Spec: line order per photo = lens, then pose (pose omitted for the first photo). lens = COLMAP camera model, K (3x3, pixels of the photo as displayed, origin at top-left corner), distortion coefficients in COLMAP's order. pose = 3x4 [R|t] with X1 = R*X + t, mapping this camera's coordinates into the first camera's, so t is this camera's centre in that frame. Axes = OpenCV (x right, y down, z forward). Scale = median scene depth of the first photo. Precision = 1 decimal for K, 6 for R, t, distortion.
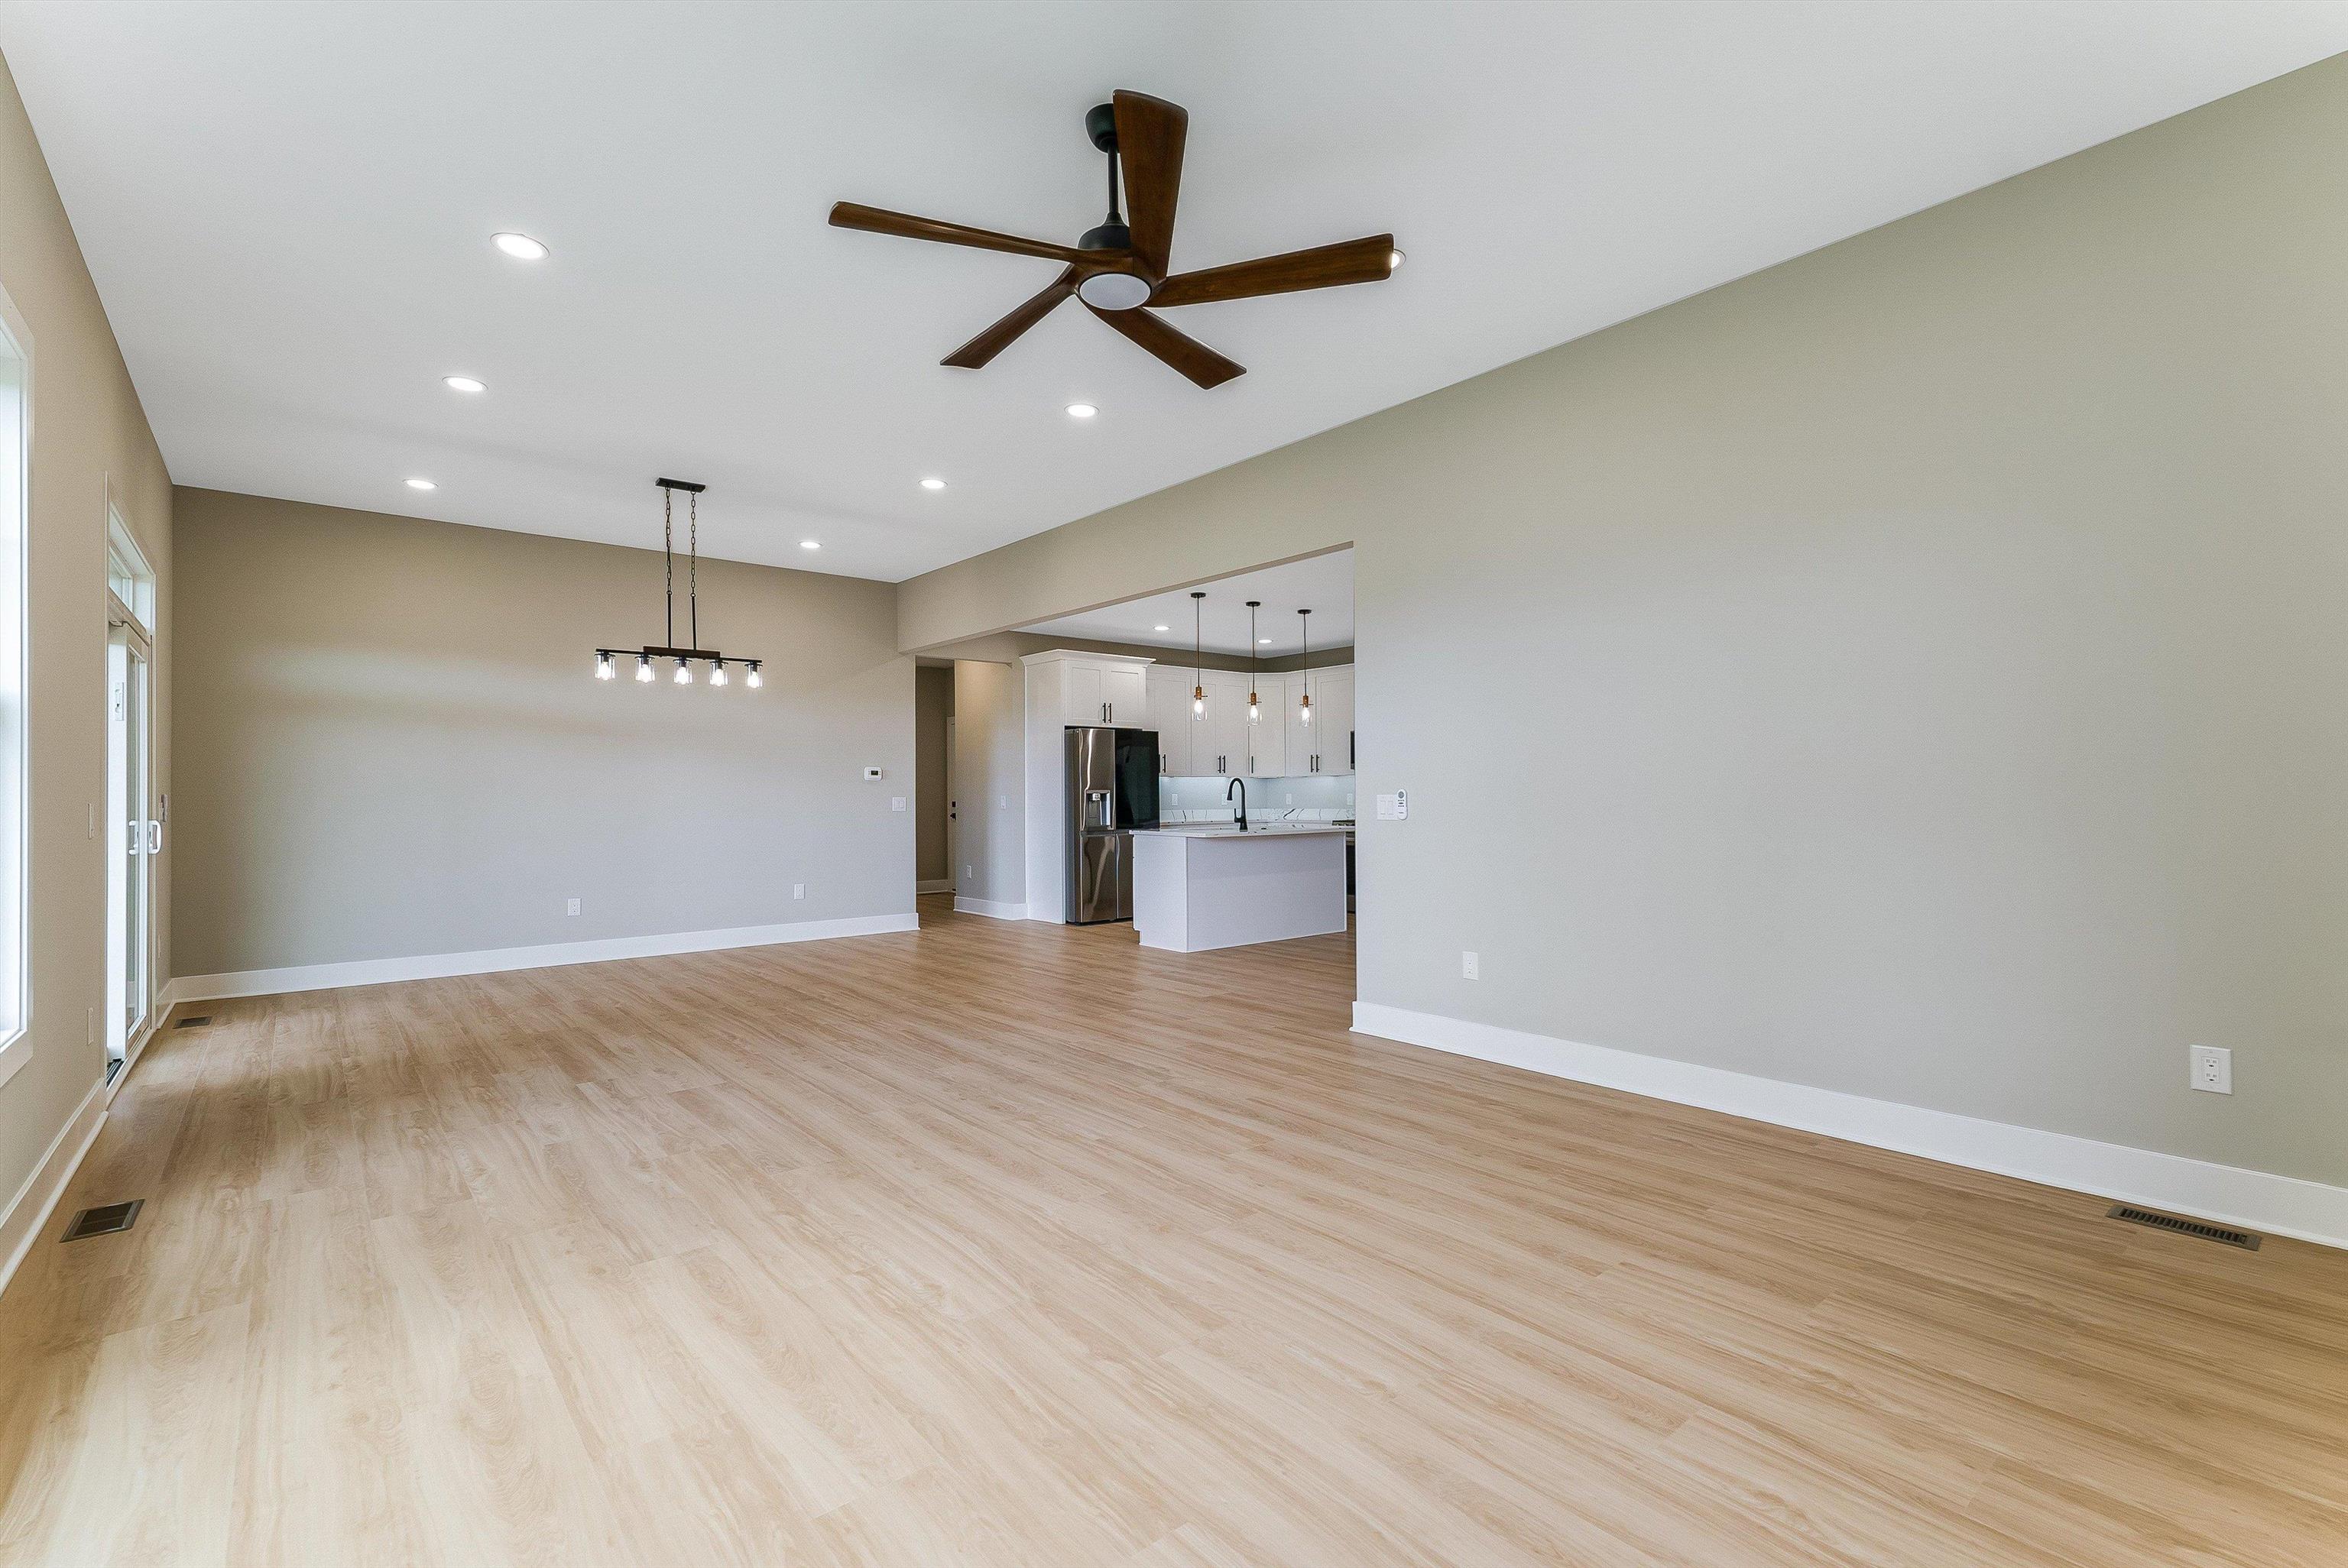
lens RADIAL K [[1041.2, 0, 1194.1], [0, 1041.2, 781.7], [0, 0, 1]] dist [-0.004990, -0.001834]
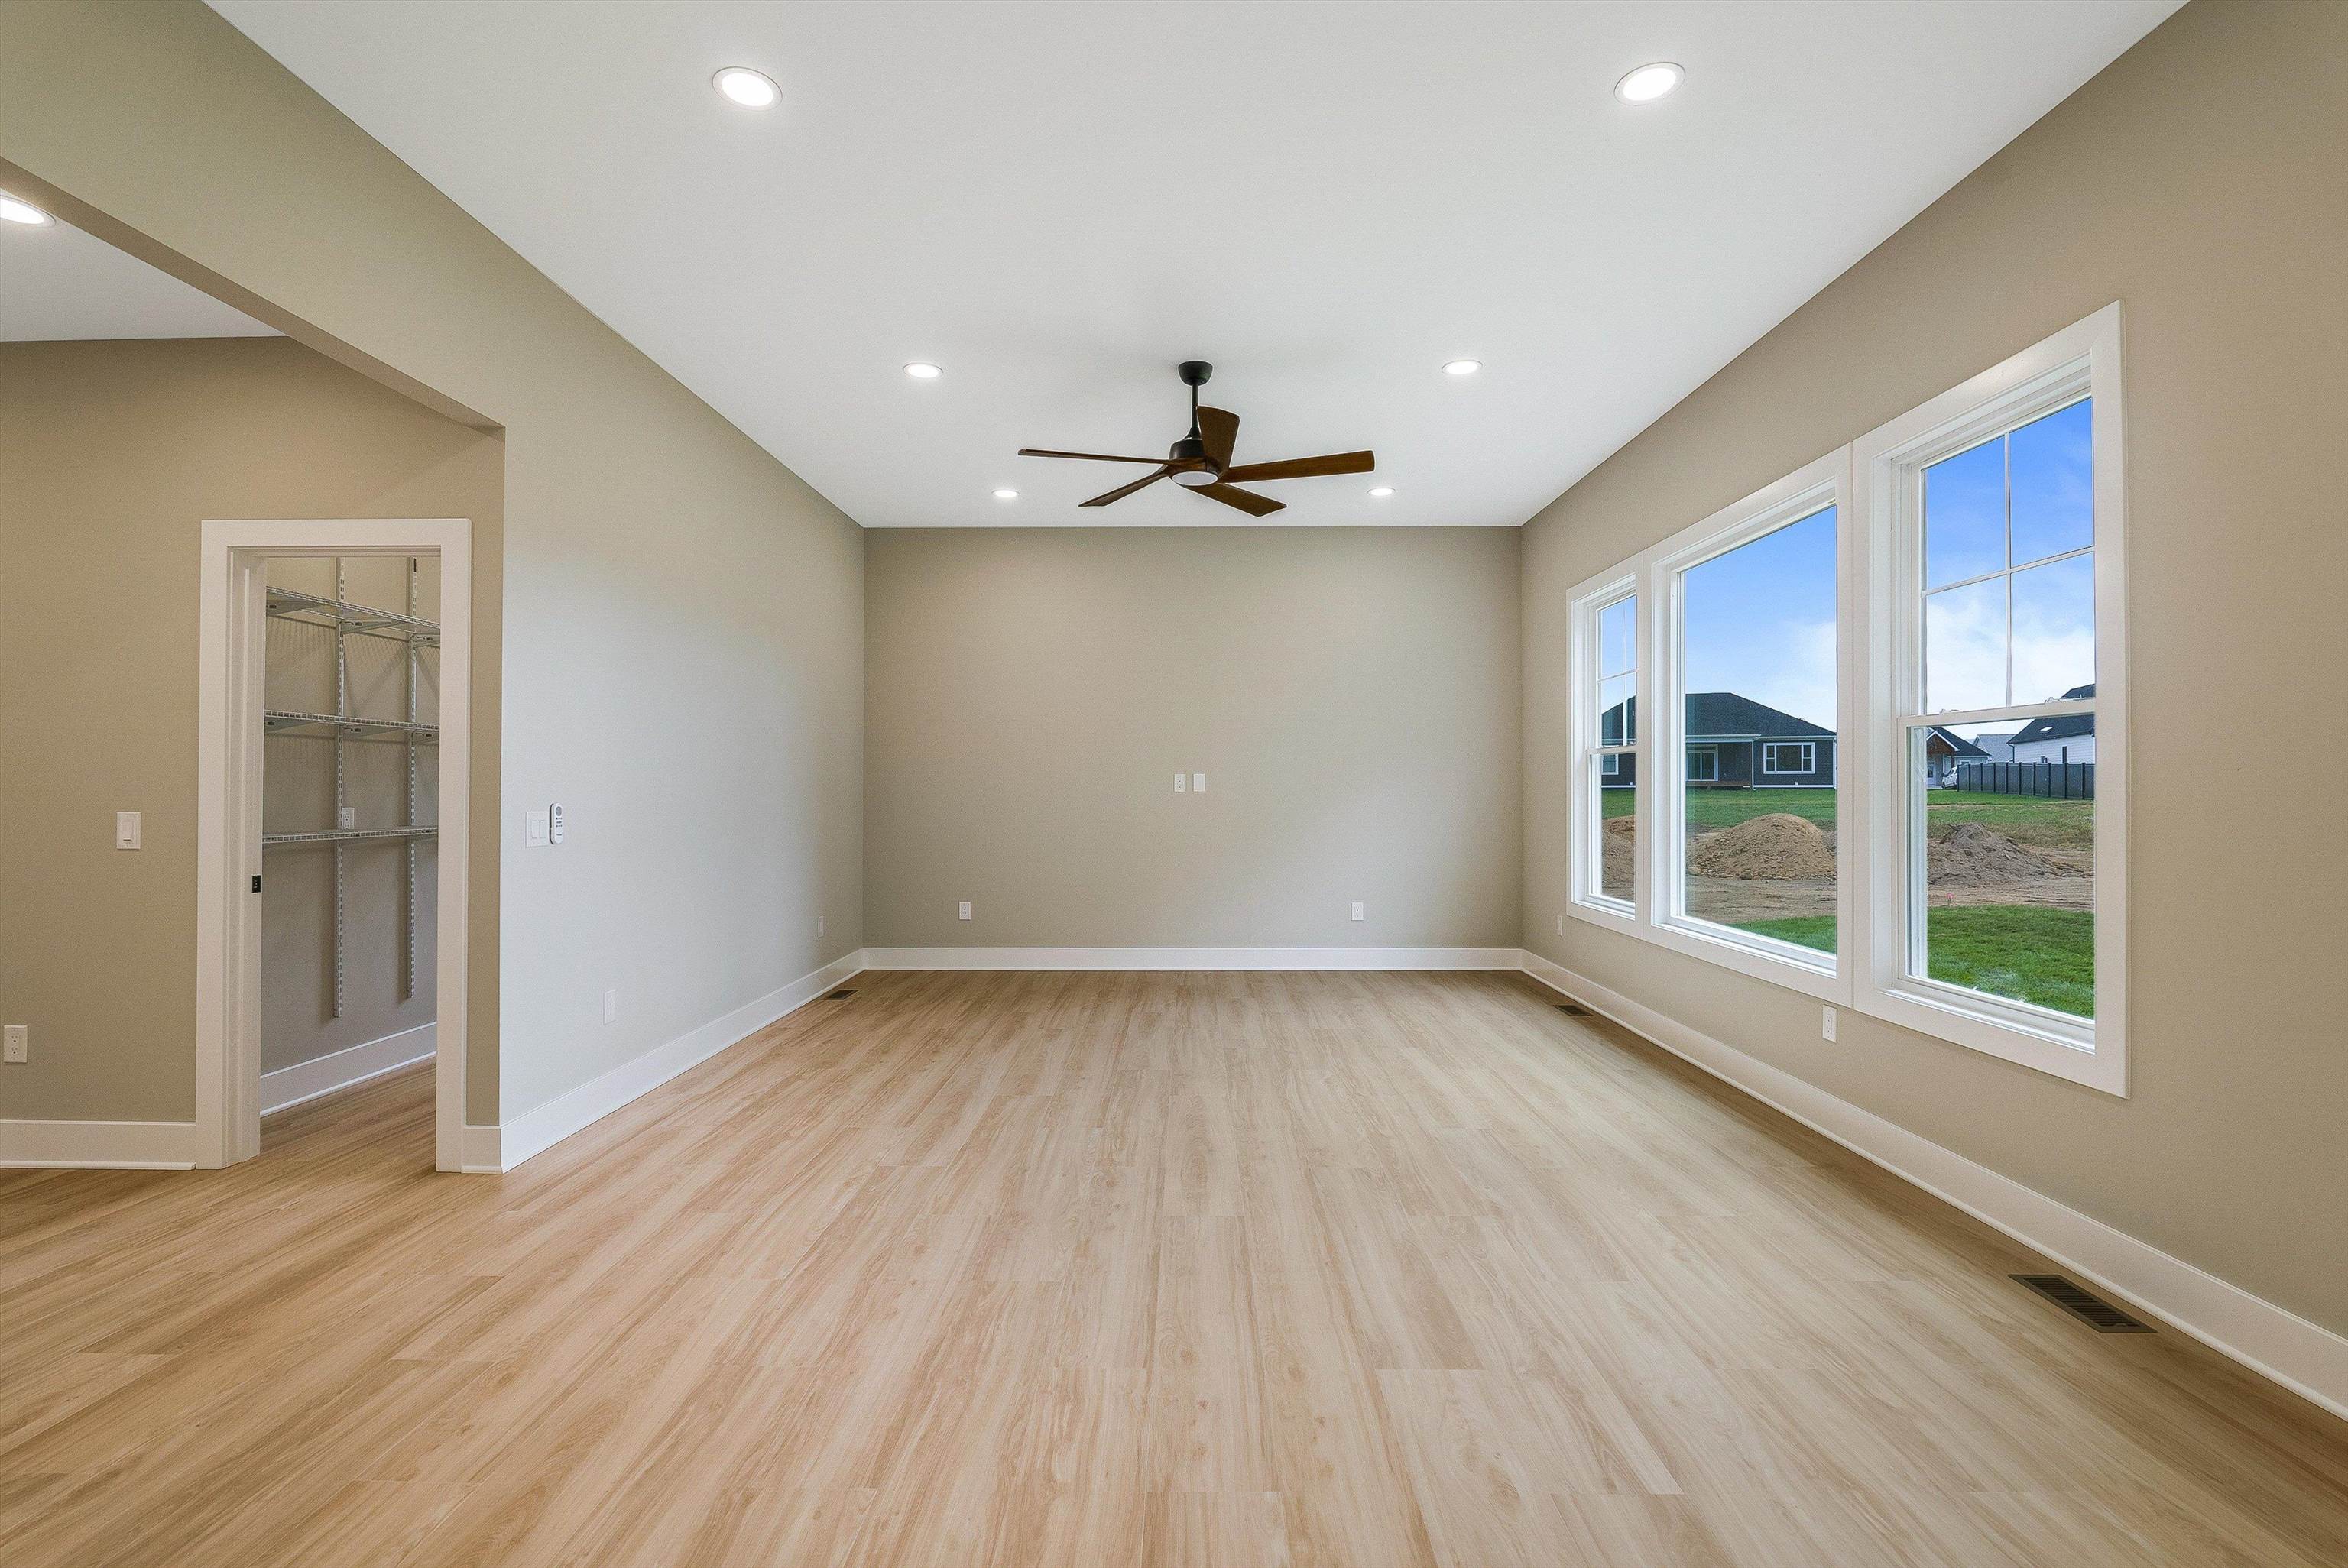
lens RADIAL K [[1041.2, 0, 1188.4], [0, 1041.2, 796.7], [0, 0, 1]] dist [-0.004990, -0.001834]
pose [[-0.754301, 0.000191, 0.656529, -0.497813], [-0.004810, 0.999972, -0.005817, 0.004573], [-0.656511, -0.007546, -0.754279, 1.006524]]
